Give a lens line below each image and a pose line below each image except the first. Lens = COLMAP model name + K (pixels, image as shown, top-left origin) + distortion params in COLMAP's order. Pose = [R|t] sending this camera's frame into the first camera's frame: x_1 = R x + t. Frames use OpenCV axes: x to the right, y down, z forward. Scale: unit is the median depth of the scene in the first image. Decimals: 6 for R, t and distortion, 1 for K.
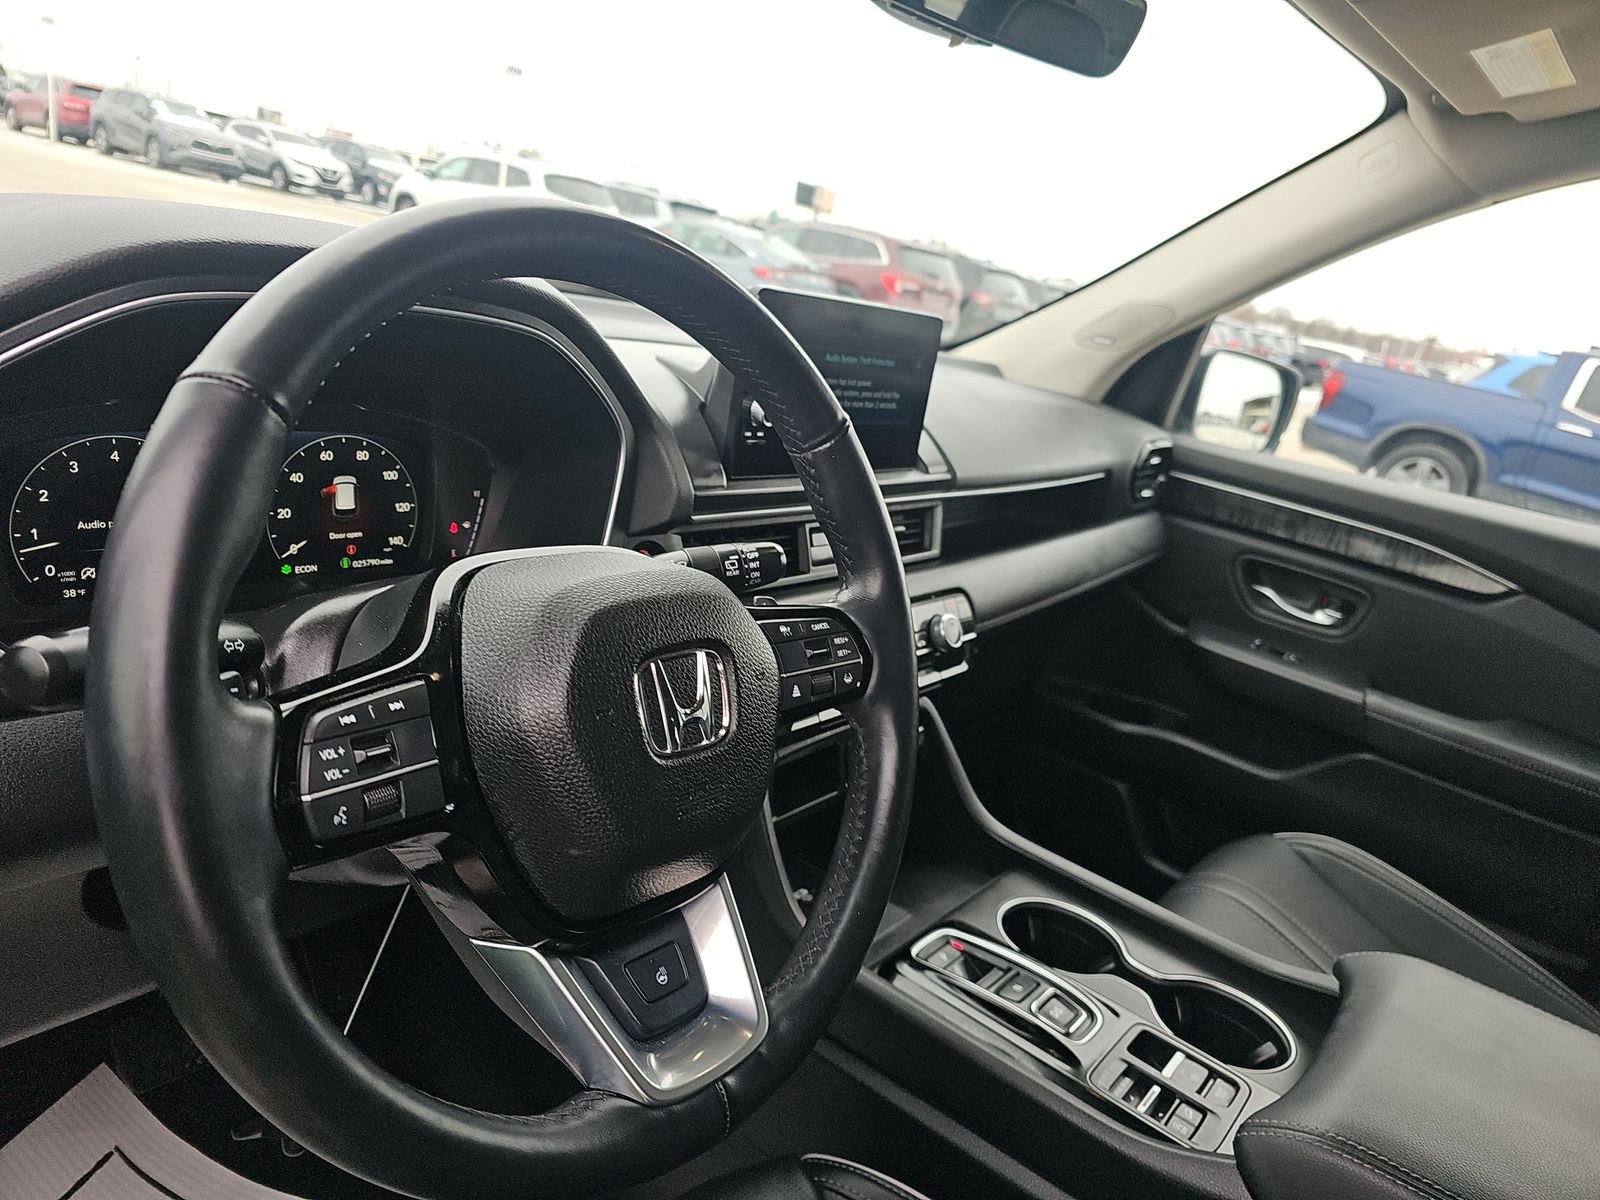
lens RADIAL K [[1108.9, 0, 790.7], [0, 1108.9, 609.0], [0, 0, 1]] dist [0.046631, -0.004112]
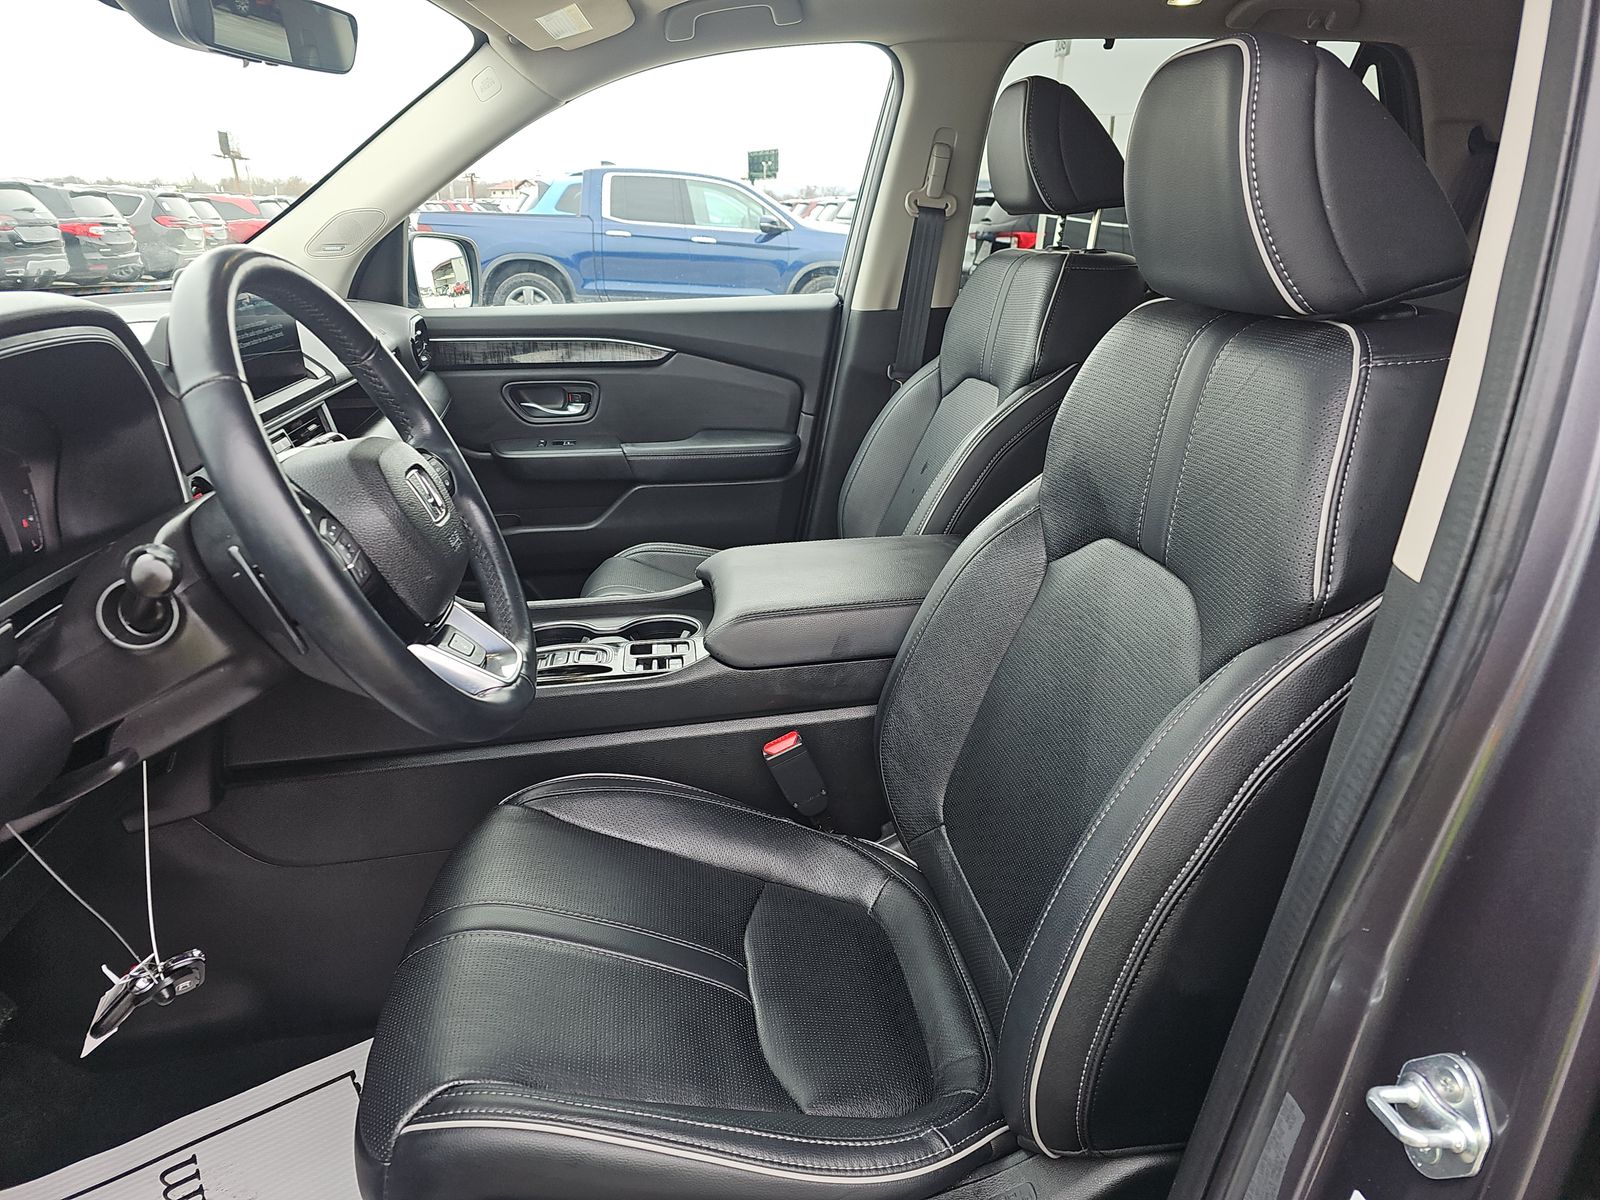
lens RADIAL K [[1108.9, 0, 790.7], [0, 1108.9, 609.0], [0, 0, 1]] dist [0.046631, -0.004112]
pose [[0.702048, -0.416186, 0.577856, -0.246789], [0.351343, 0.908240, 0.227284, 0.013159], [-0.619424, 0.043462, 0.783852, -0.252618]]
